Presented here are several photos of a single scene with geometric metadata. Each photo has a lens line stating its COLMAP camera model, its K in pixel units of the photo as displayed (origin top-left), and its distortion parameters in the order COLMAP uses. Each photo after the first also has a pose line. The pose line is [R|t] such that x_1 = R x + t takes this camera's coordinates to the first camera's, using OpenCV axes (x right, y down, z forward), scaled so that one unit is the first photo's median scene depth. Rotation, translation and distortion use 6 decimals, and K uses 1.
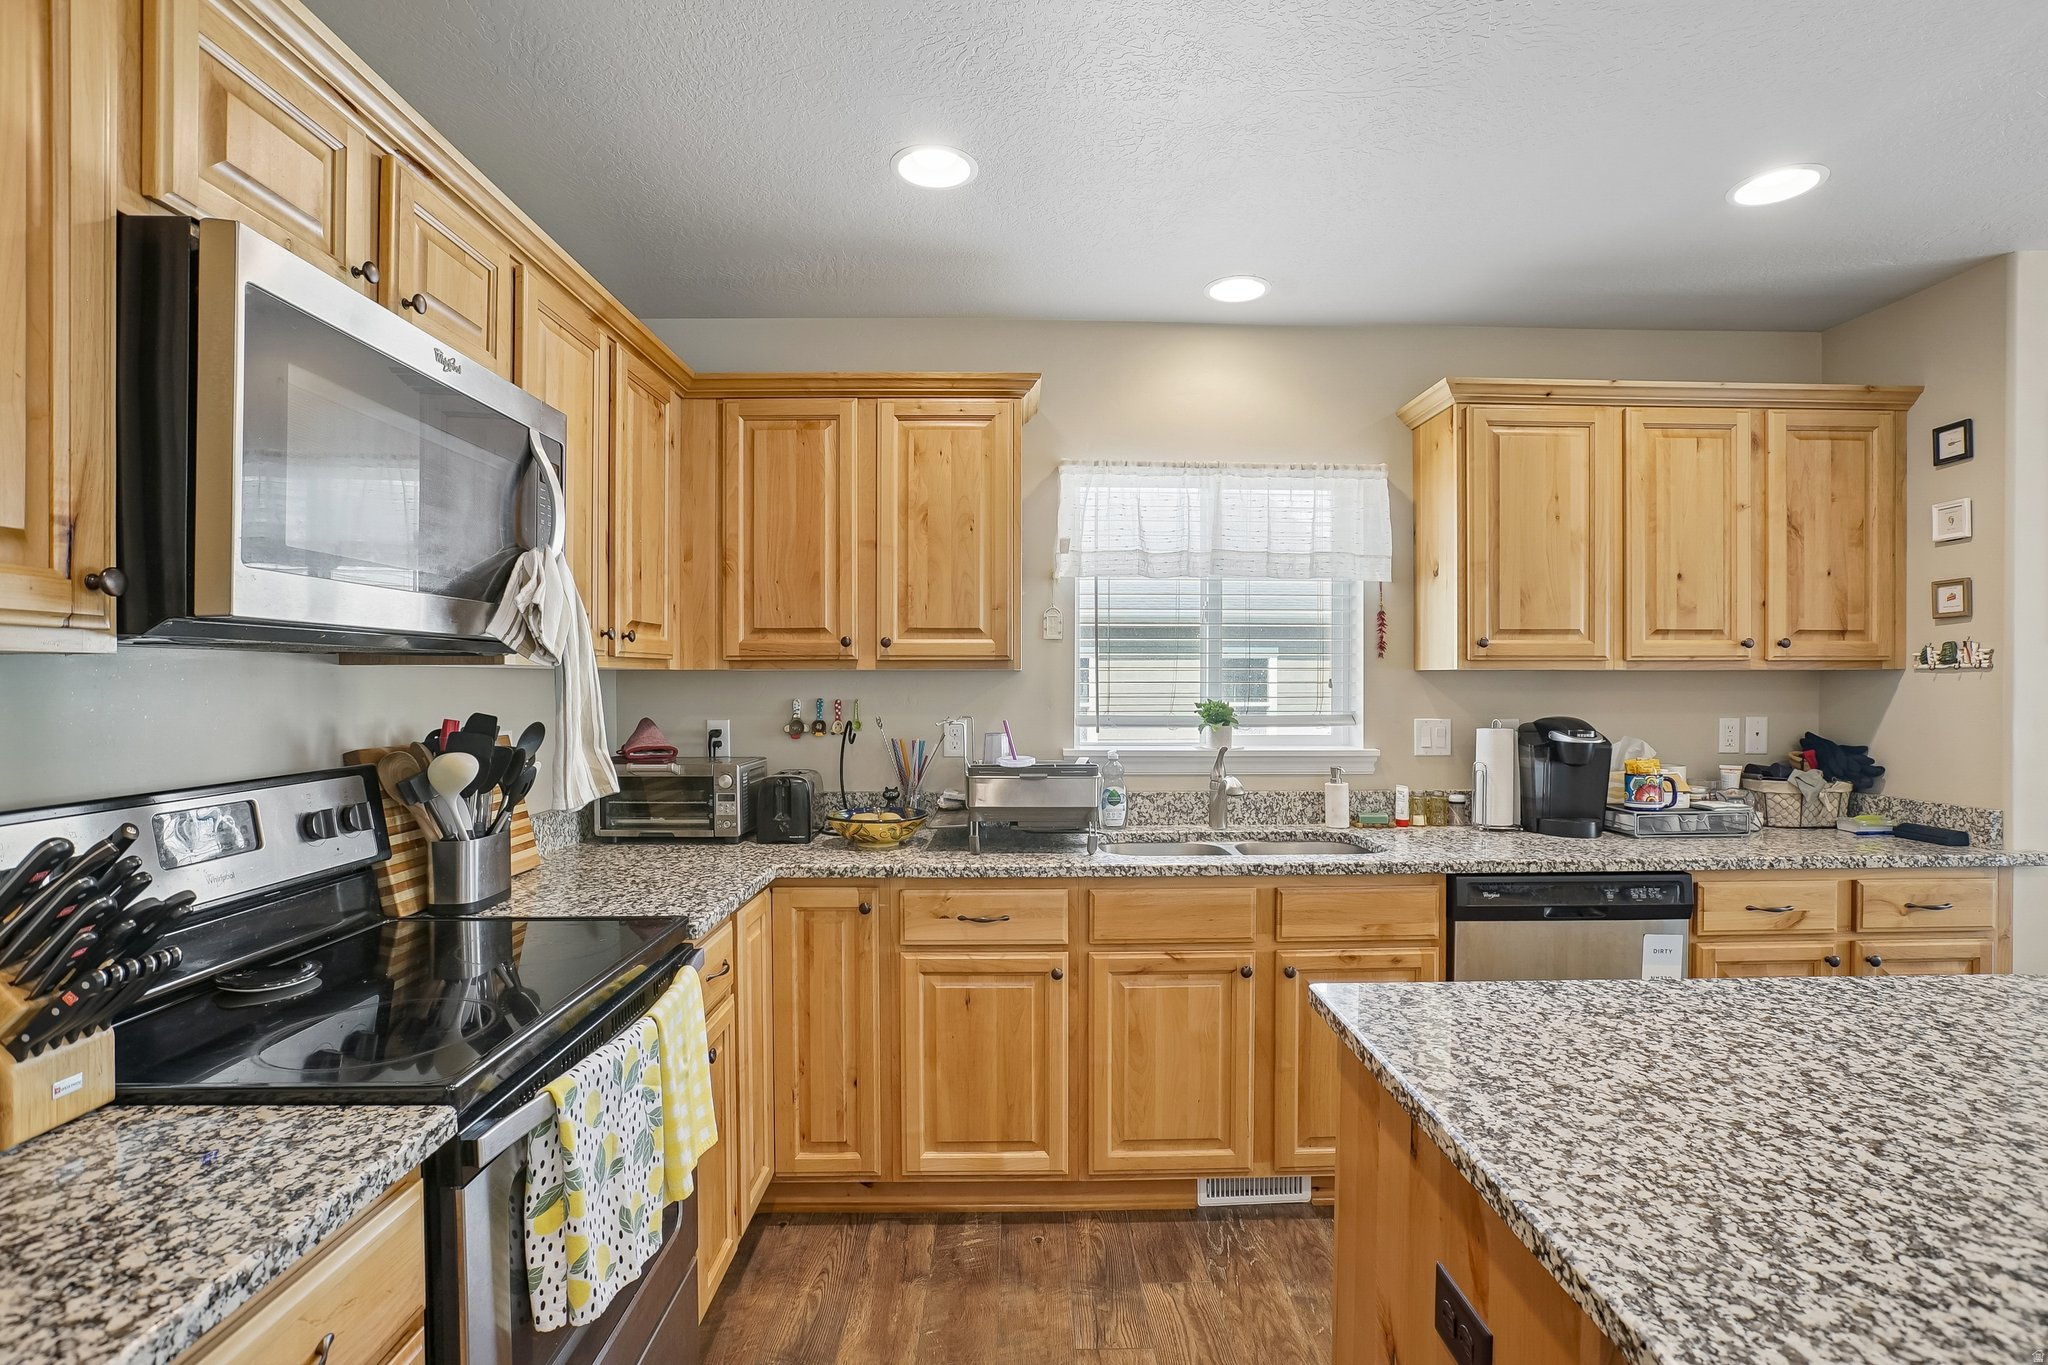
lens RADIAL K [[988.5, 0, 1021.3], [0, 988.5, 687.5], [0, 0, 1]] dist [-0.052888, 0.023300]
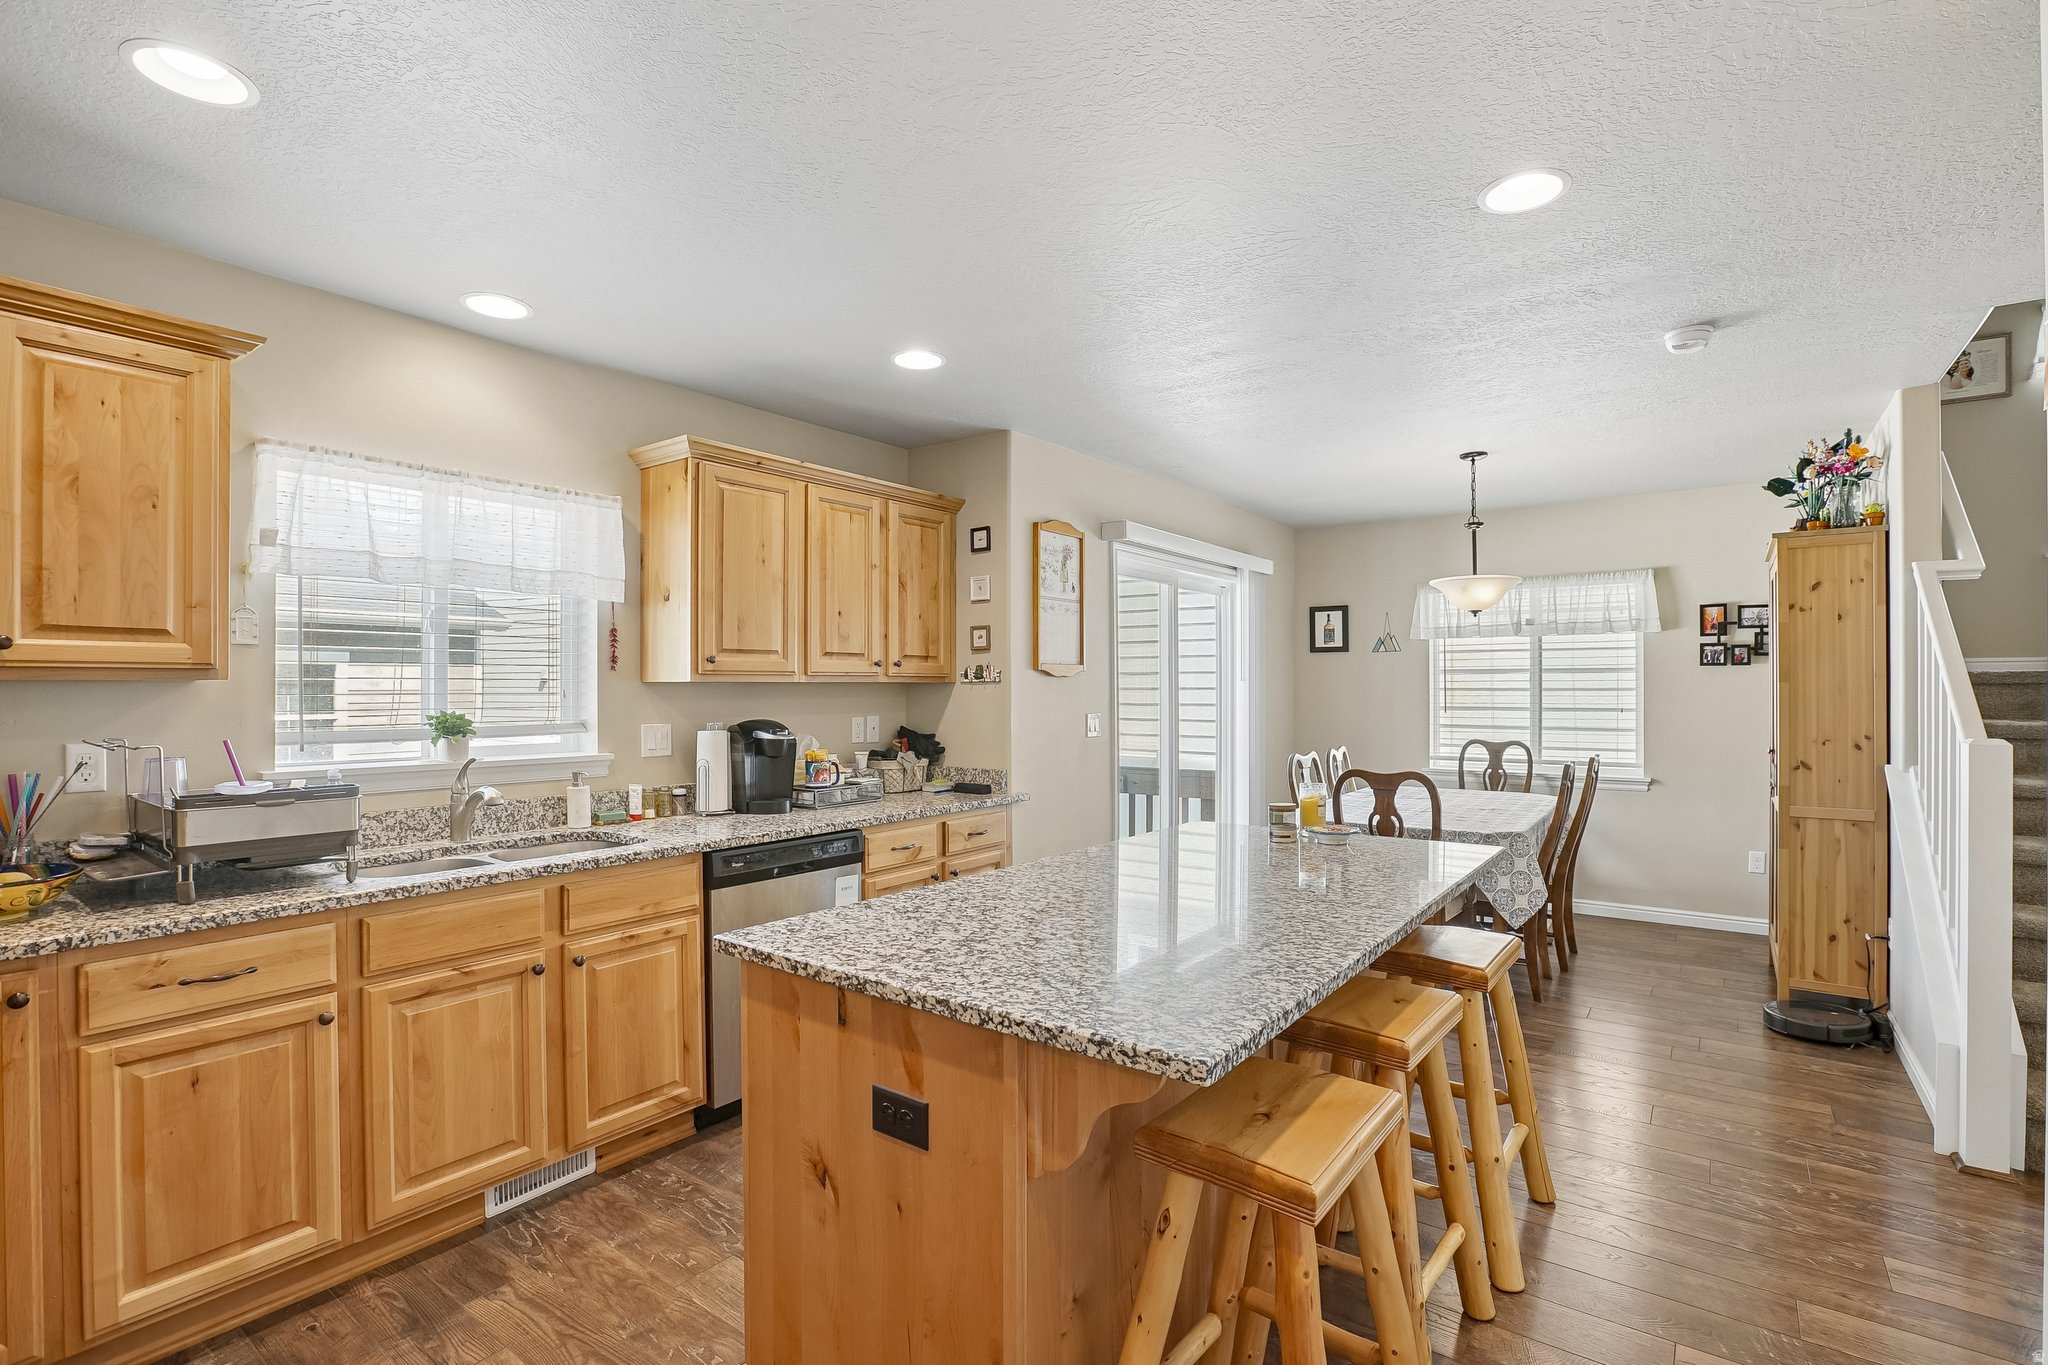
lens RADIAL K [[962.7, 0, 1030.6], [0, 962.7, 679.6], [0, 0, 1]] dist [-0.049592, 0.027220]
pose [[0.616993, 0.005226, 0.786951, -0.214988], [0.008284, 0.999879, -0.013135, -0.002283], [-0.786925, 0.014623, 0.616875, -0.038557]]
